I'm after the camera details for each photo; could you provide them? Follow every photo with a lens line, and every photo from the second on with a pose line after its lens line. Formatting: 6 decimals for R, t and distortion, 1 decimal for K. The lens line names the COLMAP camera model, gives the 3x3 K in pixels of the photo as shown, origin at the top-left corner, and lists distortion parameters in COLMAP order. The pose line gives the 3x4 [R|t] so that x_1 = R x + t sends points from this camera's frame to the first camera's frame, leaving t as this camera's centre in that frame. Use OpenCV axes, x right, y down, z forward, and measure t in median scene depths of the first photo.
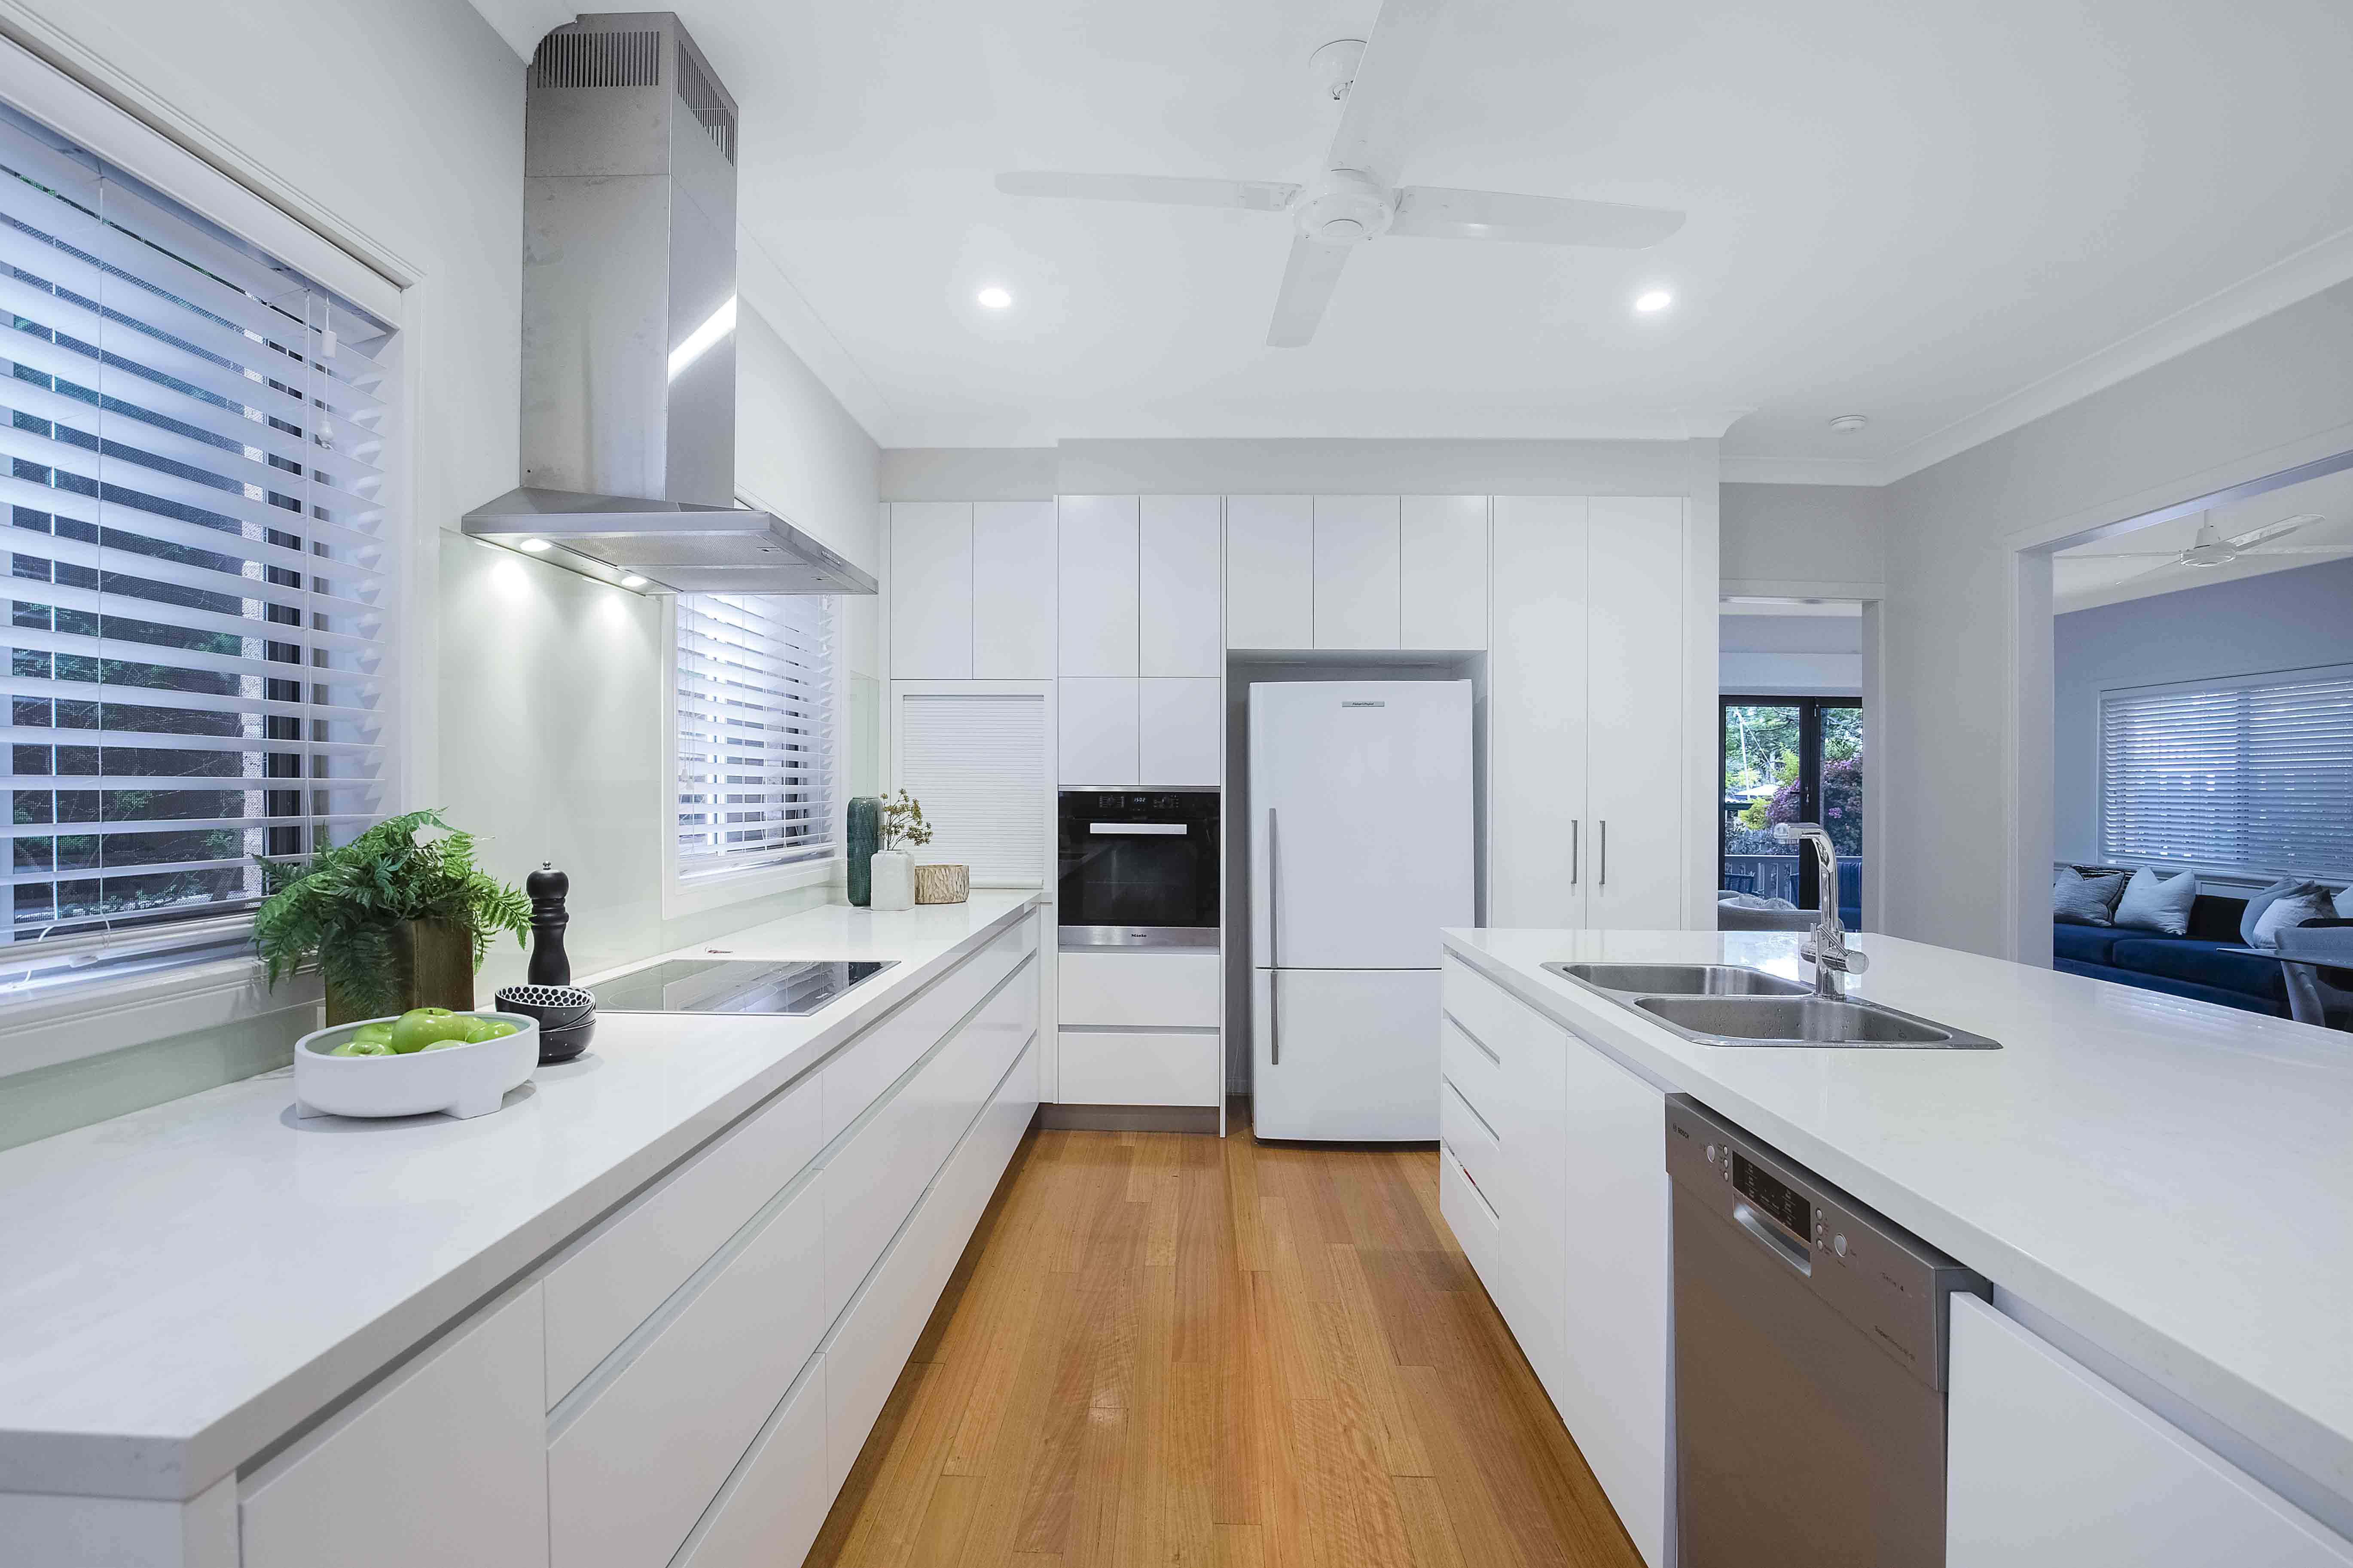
lens RADIAL K [[1142.1, 0, 1163.0], [0, 1142.1, 803.0], [0, 0, 1]] dist [-0.016528, -0.000202]
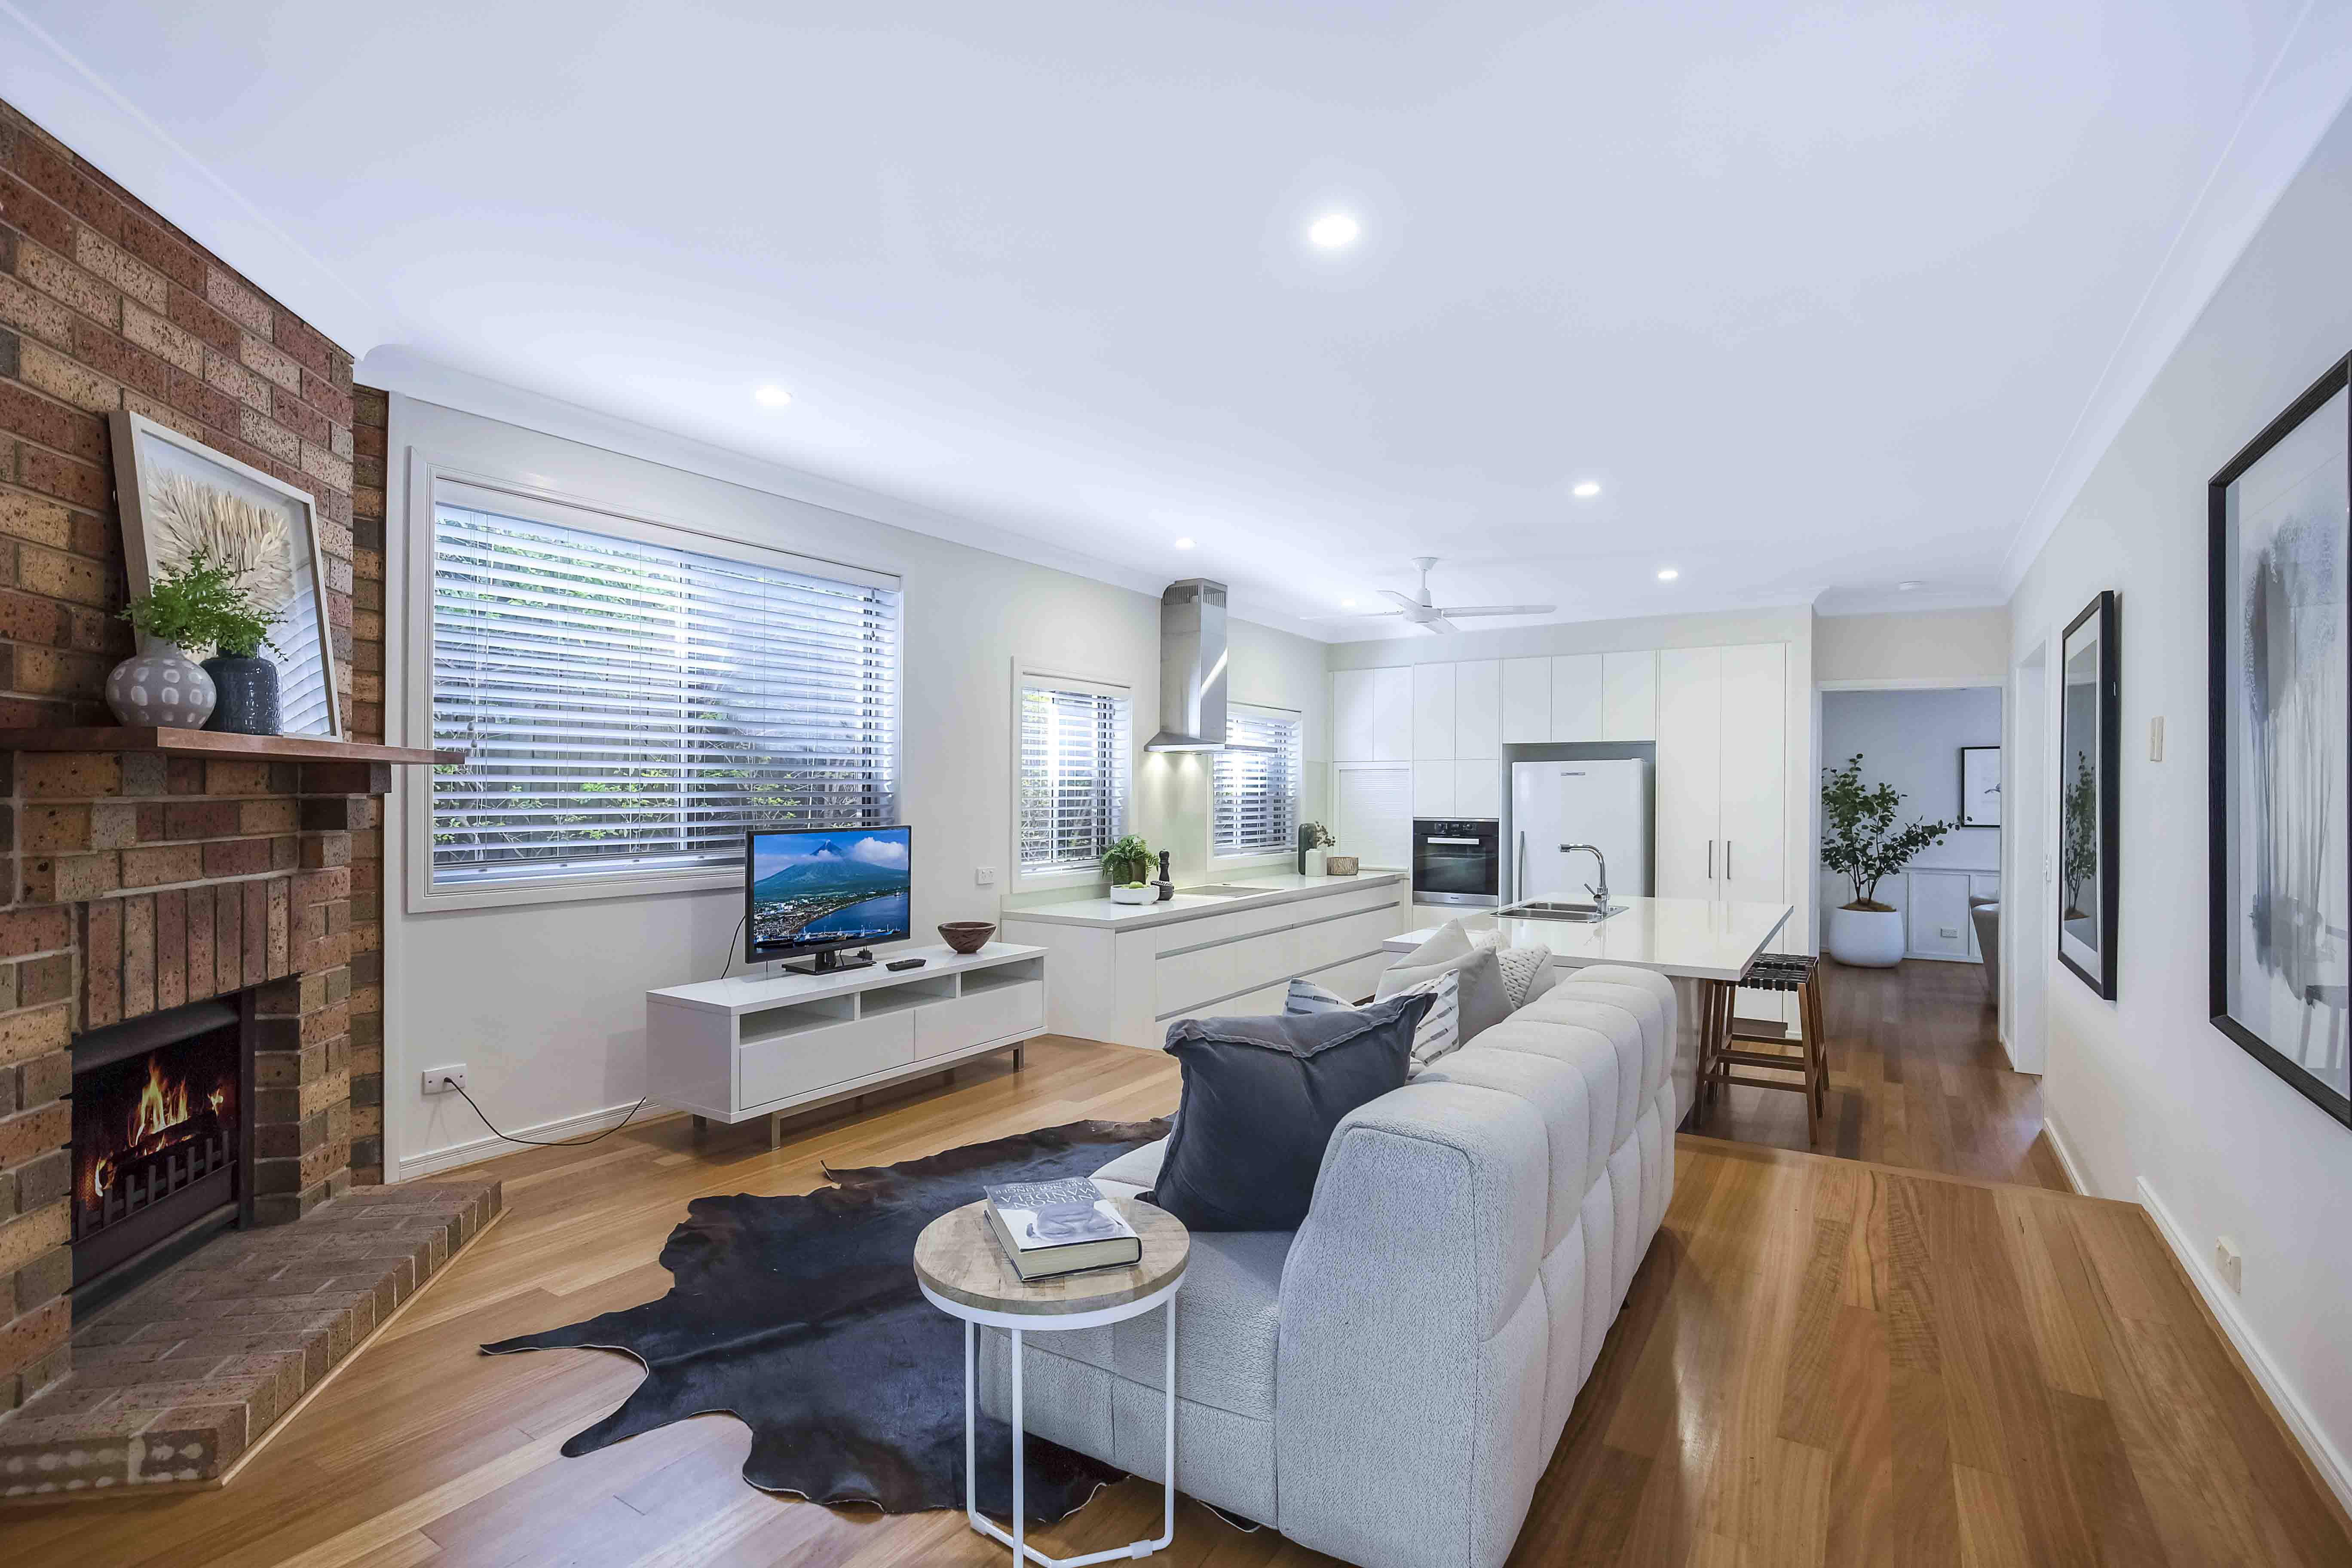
lens RADIAL K [[1141.6, 0, 1178.3], [0, 1141.6, 796.8], [0, 0, 1]] dist [-0.016528, -0.000202]
pose [[0.865718, -0.000316, -0.500532, 0.622652], [-0.003787, 0.999967, -0.007181, -0.040869], [0.500518, 0.008112, 0.865688, -1.005046]]
